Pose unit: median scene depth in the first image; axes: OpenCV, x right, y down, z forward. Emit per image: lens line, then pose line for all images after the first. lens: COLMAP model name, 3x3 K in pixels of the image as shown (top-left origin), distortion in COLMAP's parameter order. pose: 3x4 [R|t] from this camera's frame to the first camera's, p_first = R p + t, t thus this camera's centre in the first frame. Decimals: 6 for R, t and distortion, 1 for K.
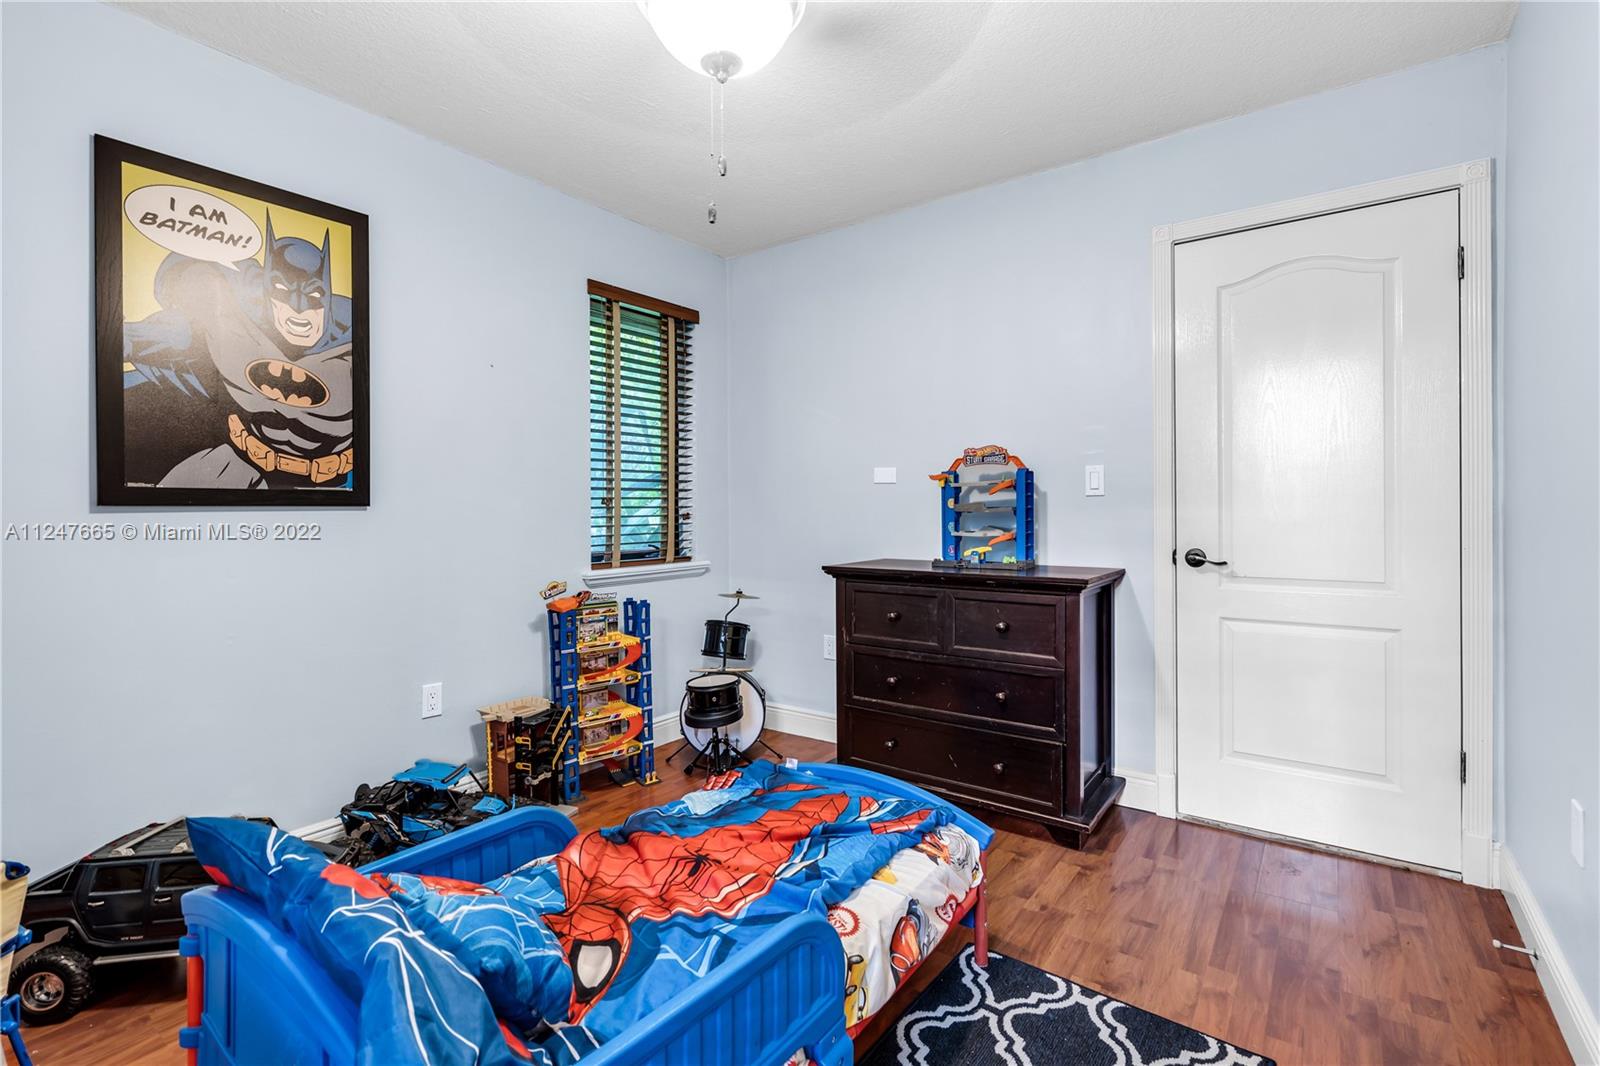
lens RADIAL K [[730.9, 0, 803.0], [0, 730.9, 525.8], [0, 0, 1]] dist [0.000324, -0.000264]
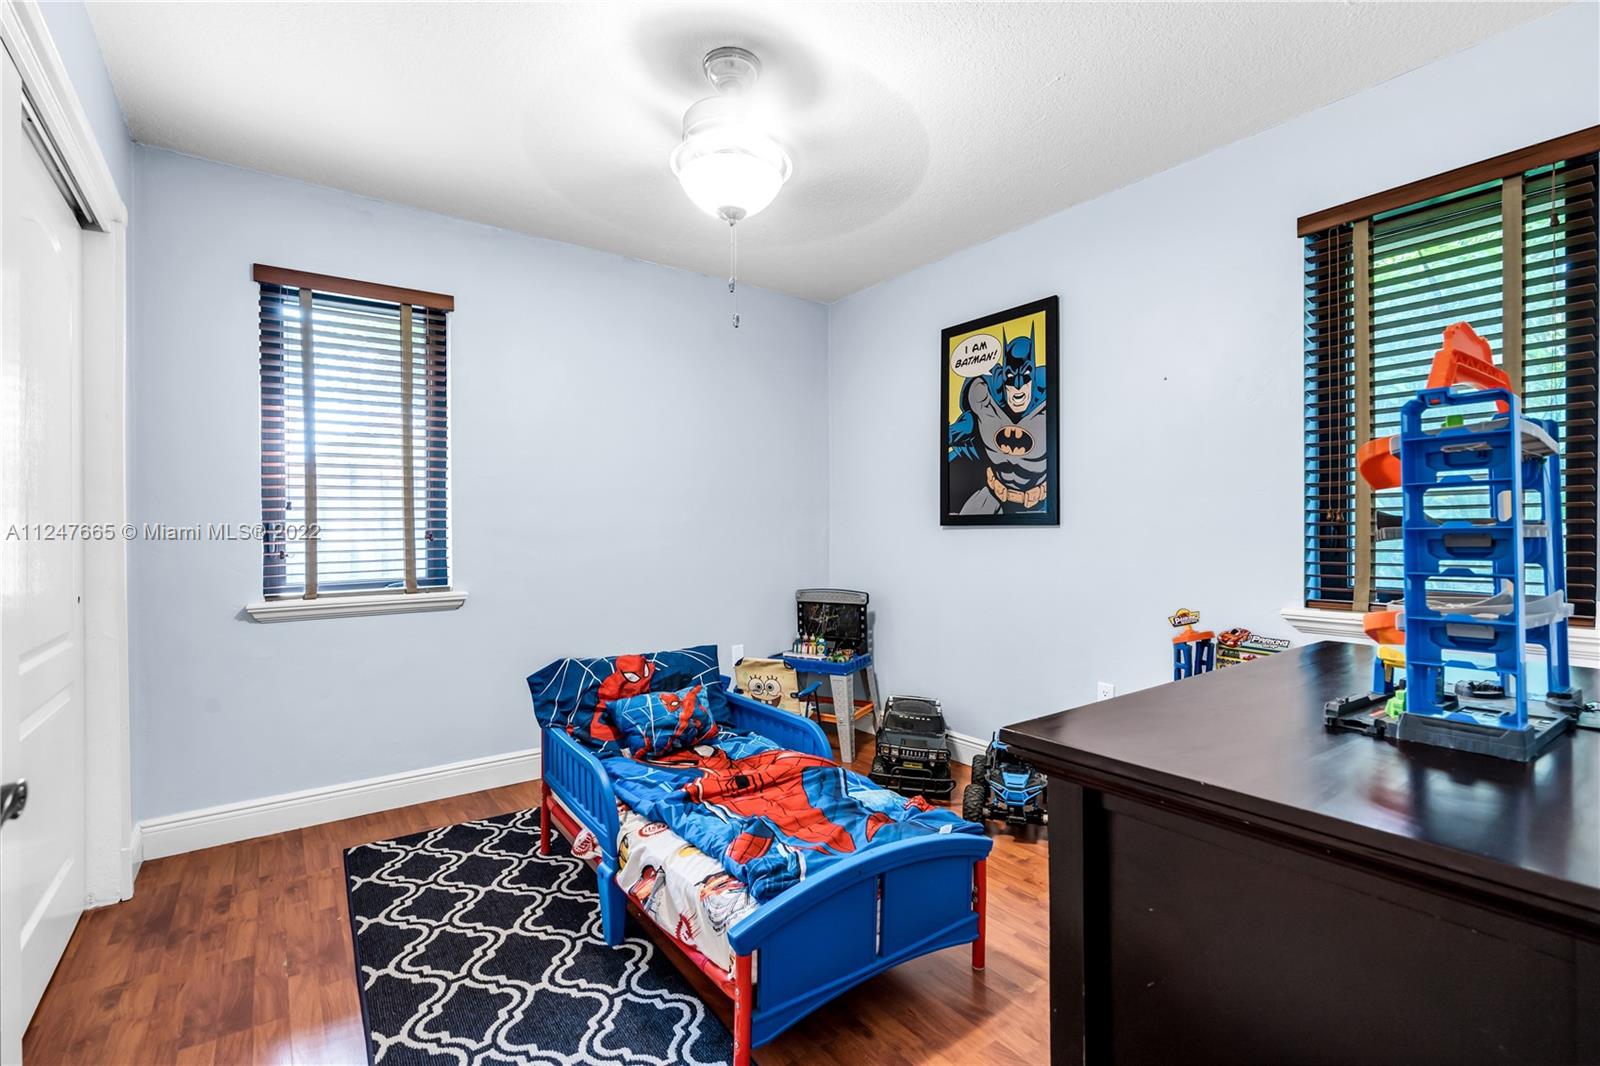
lens RADIAL K [[730.9, 0, 803.0], [0, 730.9, 524.6], [0, 0, 1]] dist [0.000324, -0.000264]
pose [[-0.301621, -0.000061, -0.953428, 0.816266], [-0.013473, 0.999900, 0.004199, -0.029266], [0.953333, 0.014112, -0.301592, 1.061820]]
